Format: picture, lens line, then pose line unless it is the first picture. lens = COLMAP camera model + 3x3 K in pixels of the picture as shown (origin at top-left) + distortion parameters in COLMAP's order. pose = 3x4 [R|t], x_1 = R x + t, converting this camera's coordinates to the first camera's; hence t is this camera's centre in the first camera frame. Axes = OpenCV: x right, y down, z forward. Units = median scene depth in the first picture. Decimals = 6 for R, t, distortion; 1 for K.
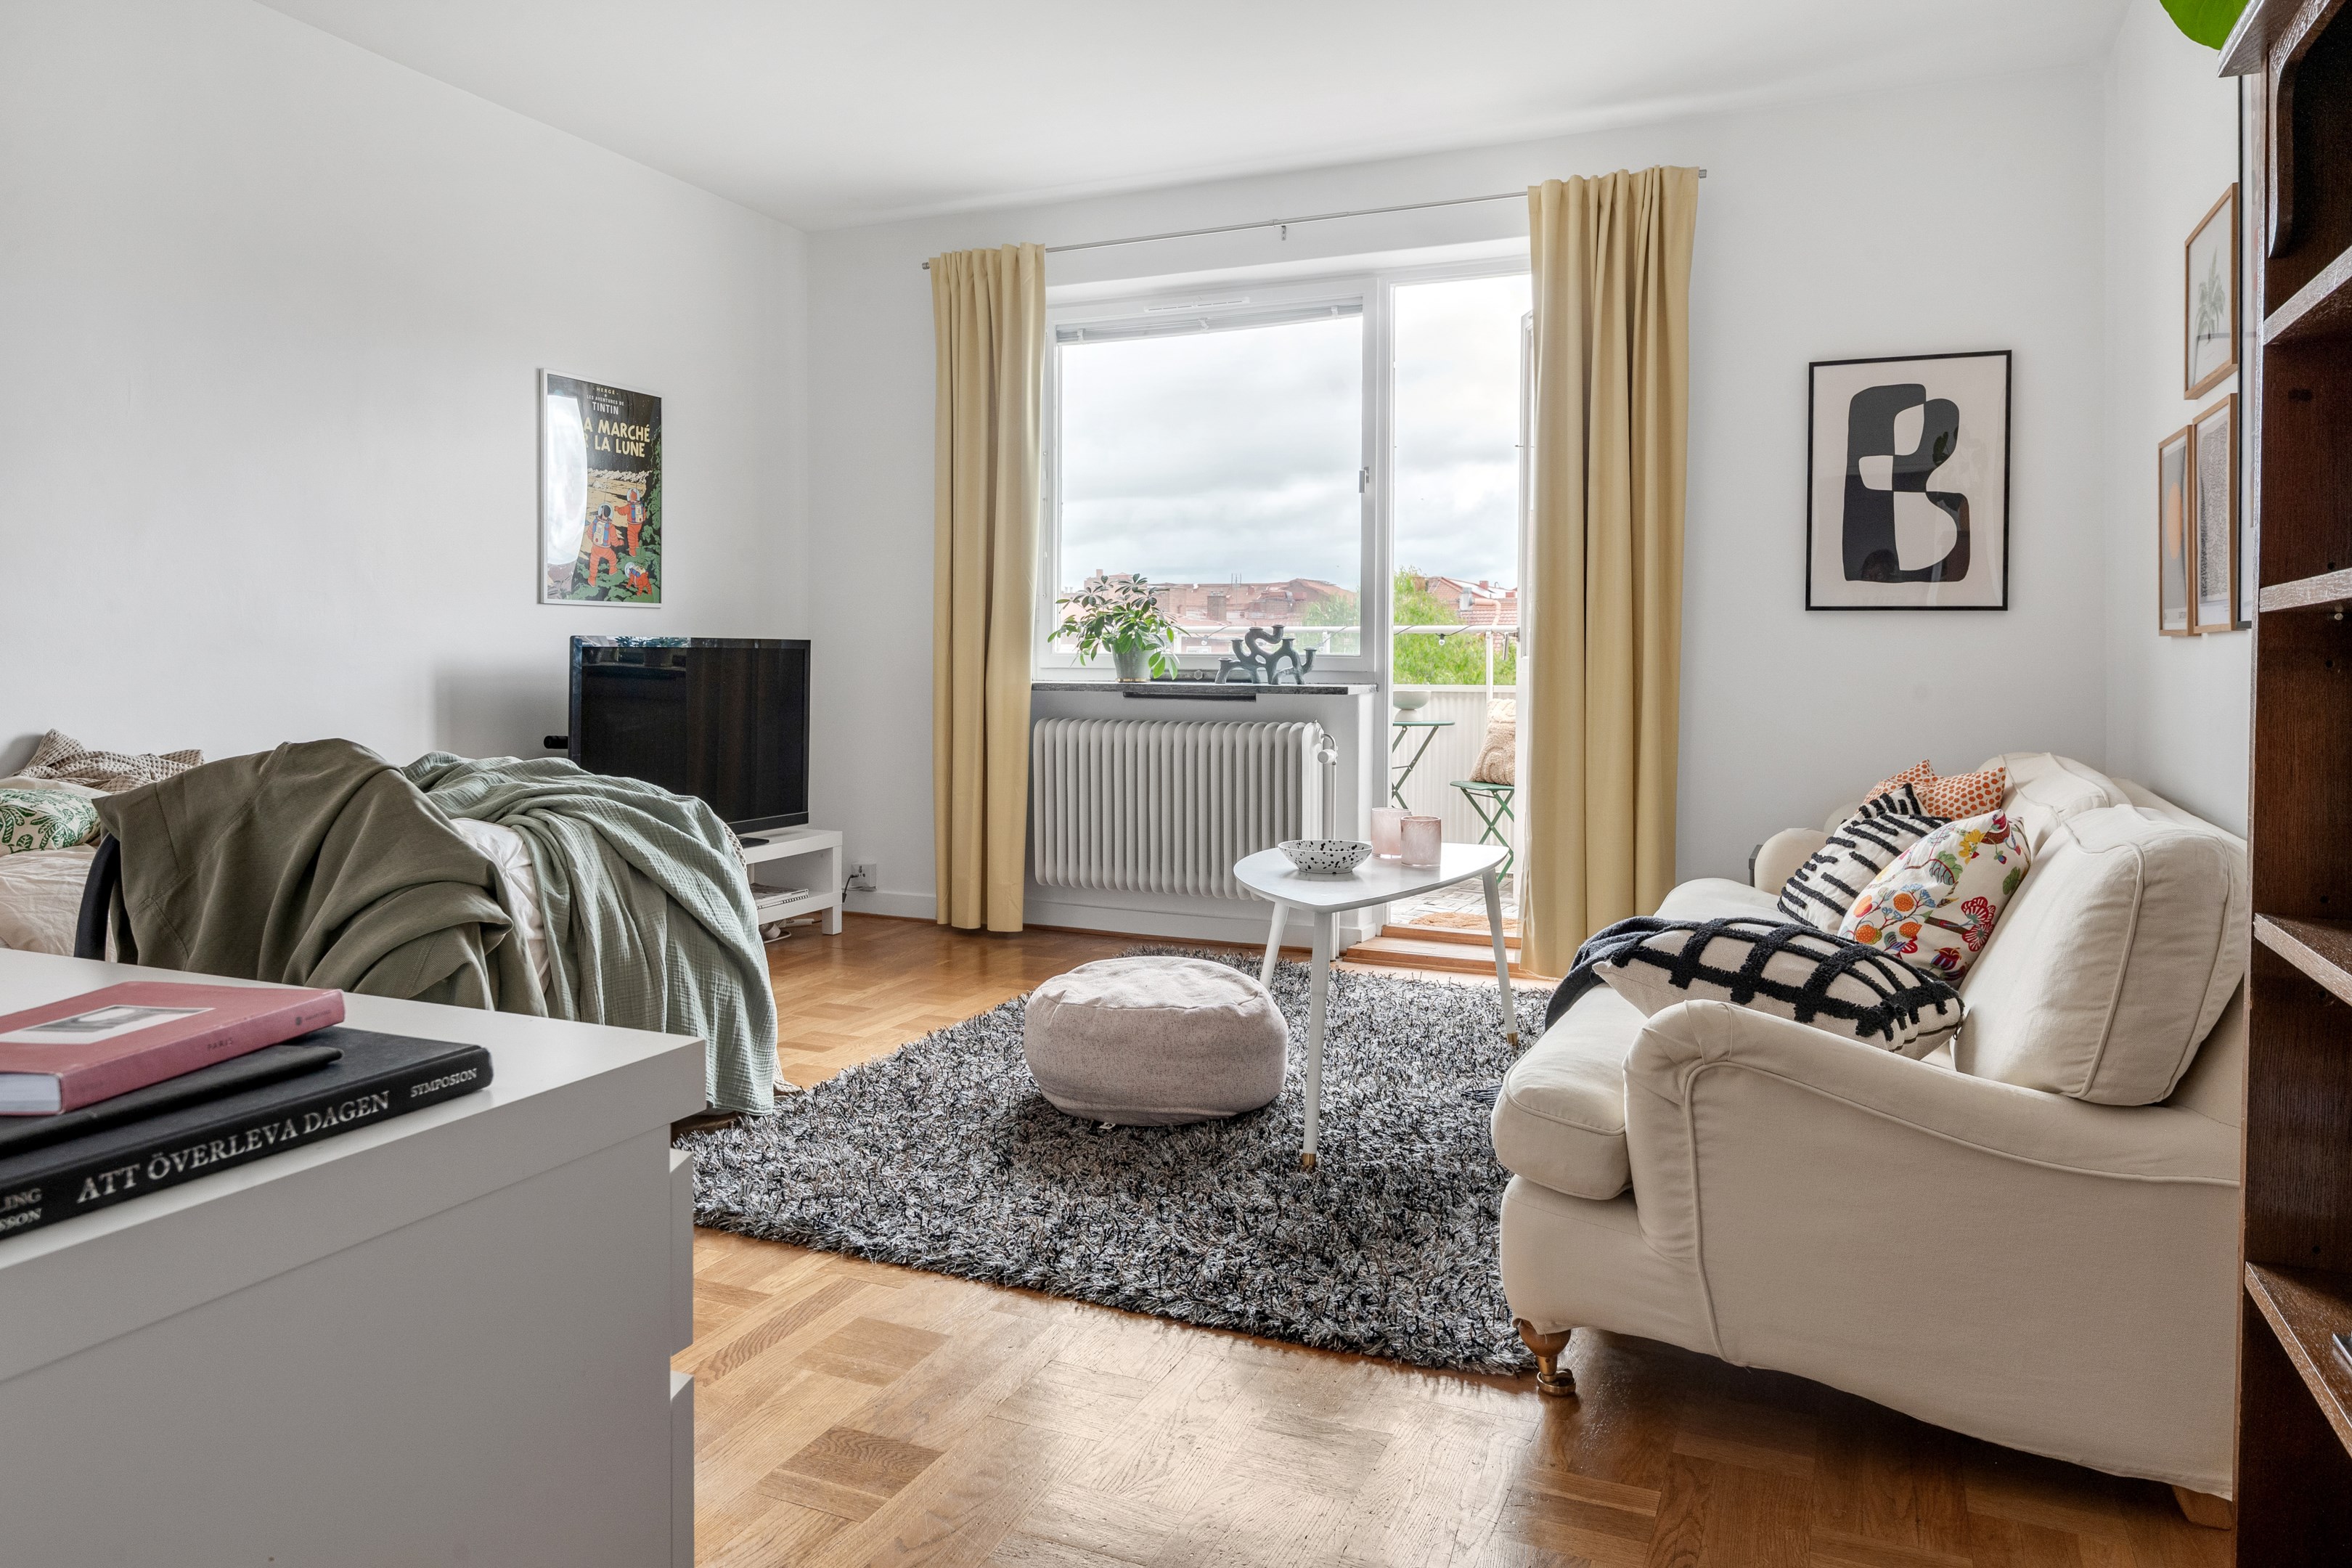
lens RADIAL K [[1600.1, 0, 1178.3], [0, 1600.1, 628.0], [0, 0, 1]] dist [0.001834, -0.001503]
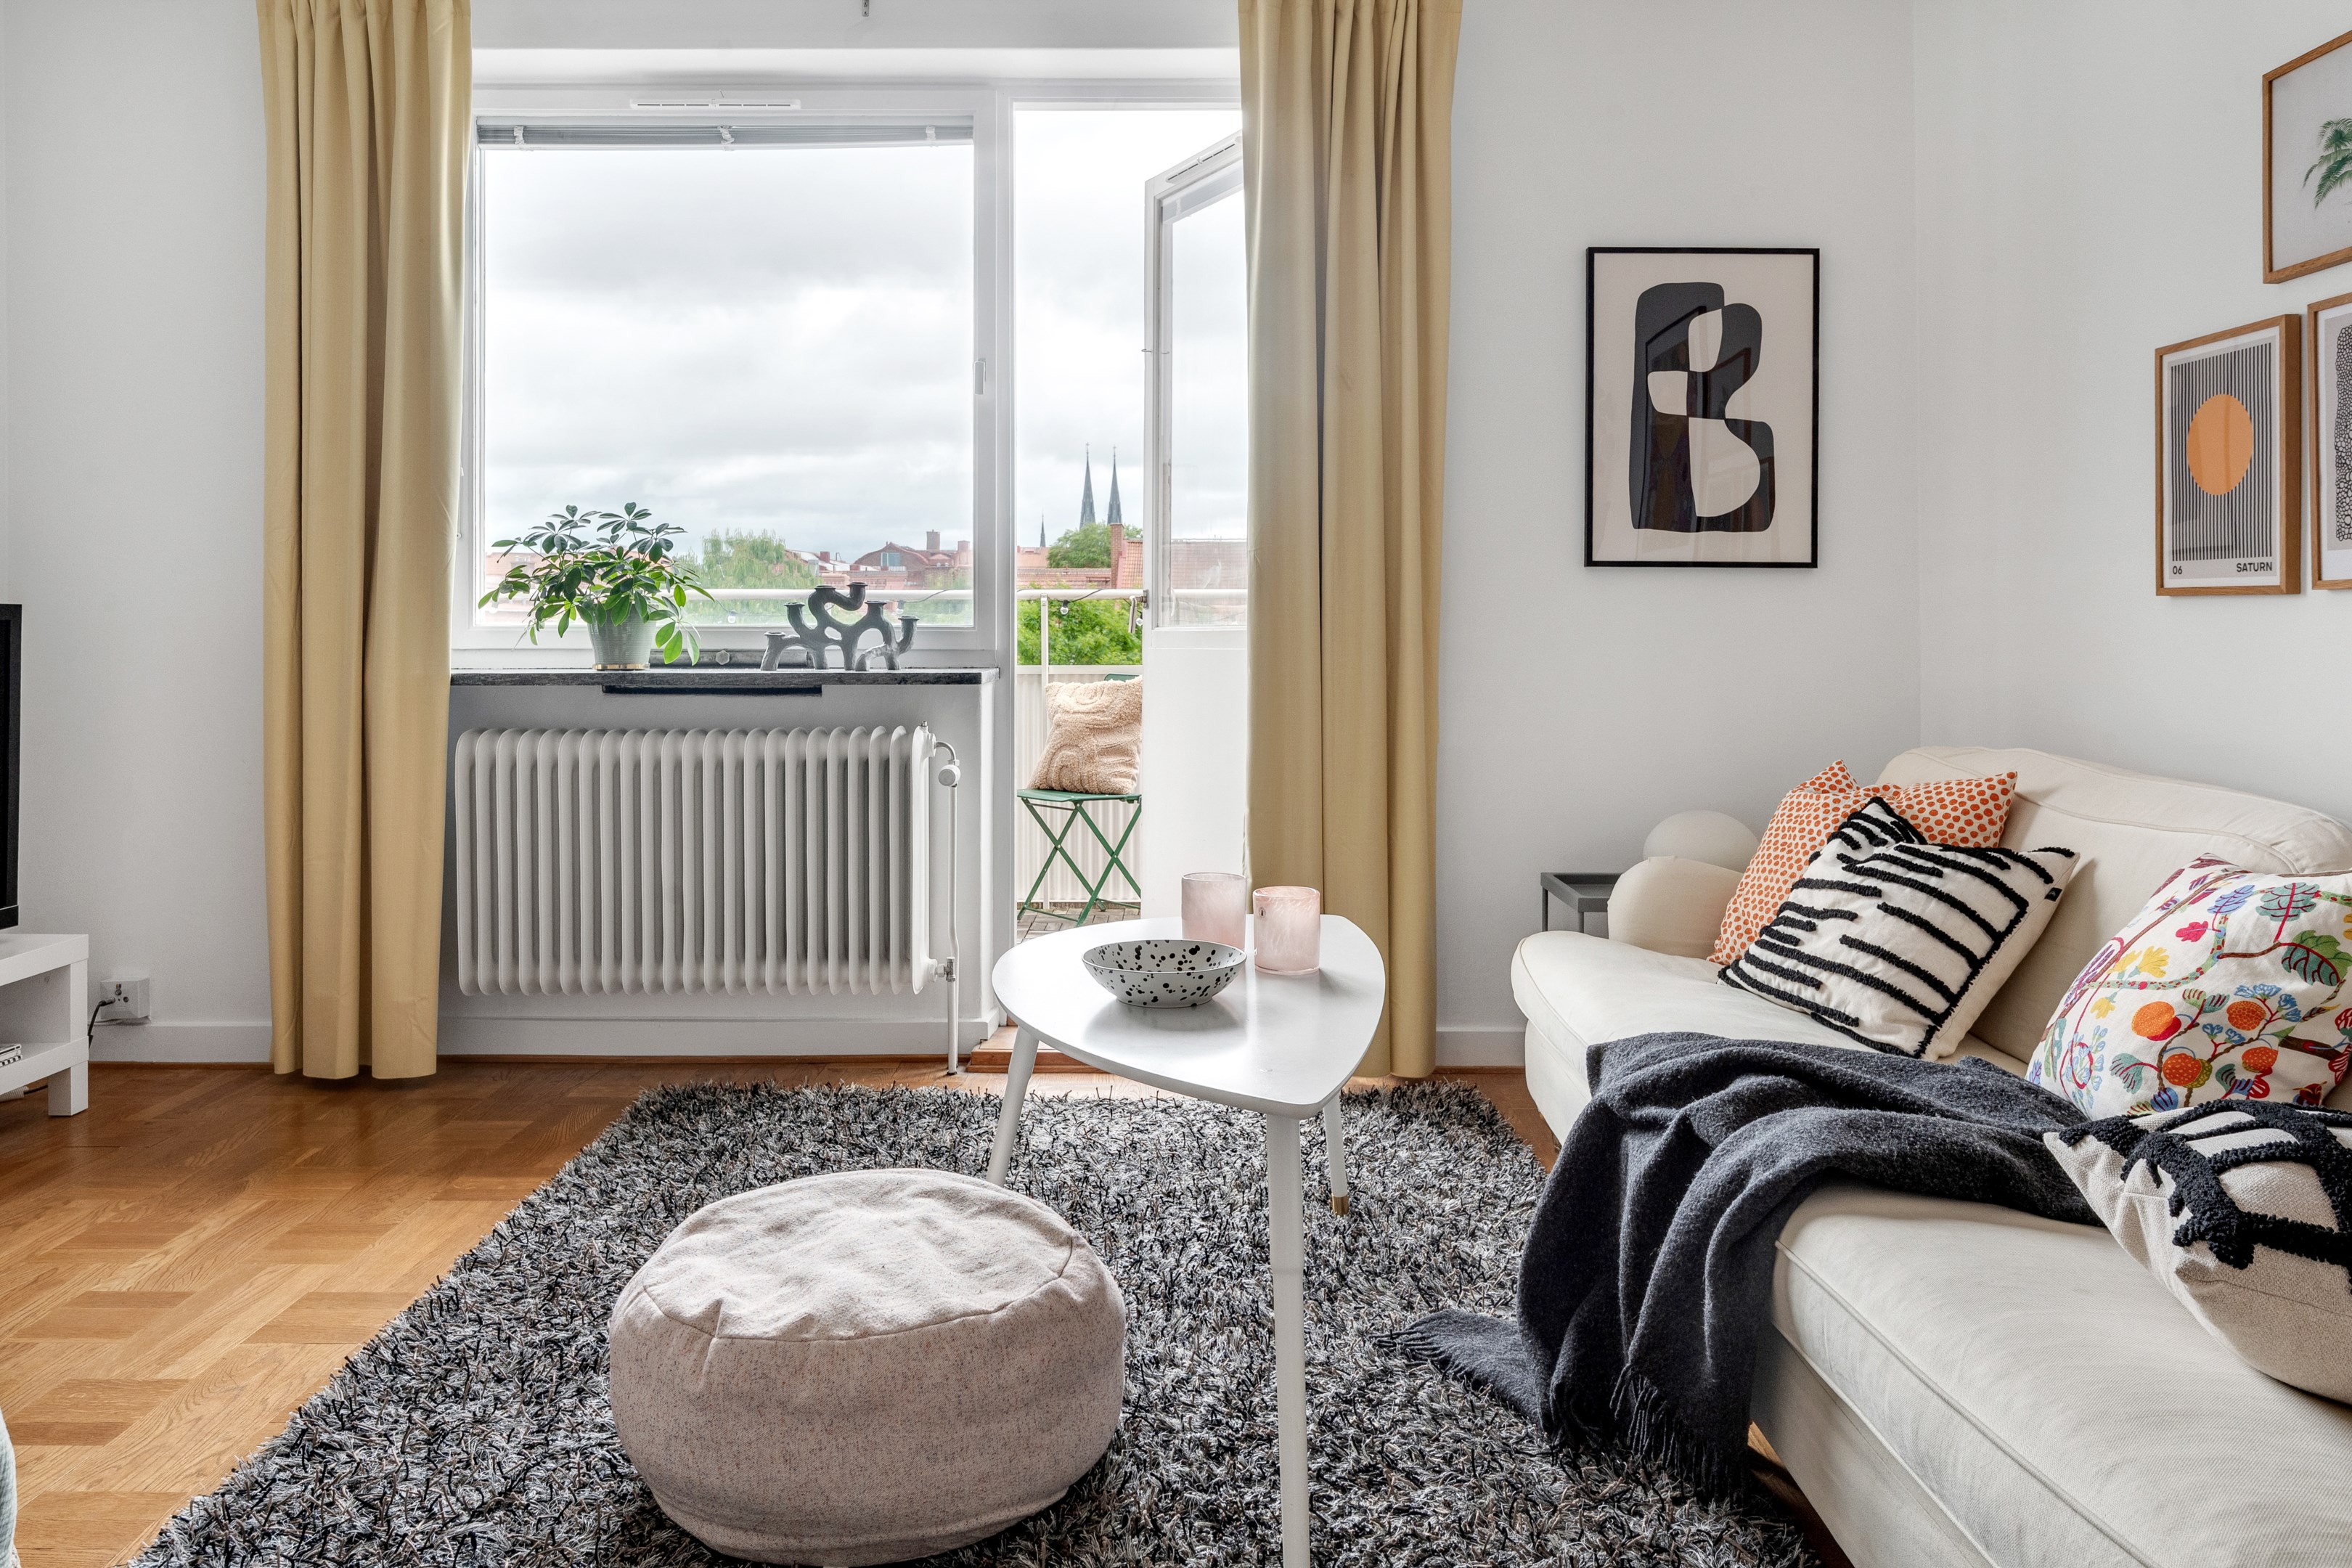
lens RADIAL K [[1600.1, 0, 1178.3], [0, 1600.1, 628.0], [0, 0, 1]] dist [0.001834, -0.001503]
pose [[0.909037, -0.003776, 0.416698, -0.100442], [-0.002587, 0.999889, 0.014704, 0.007168], [-0.416707, -0.014445, 0.908926, 0.336679]]
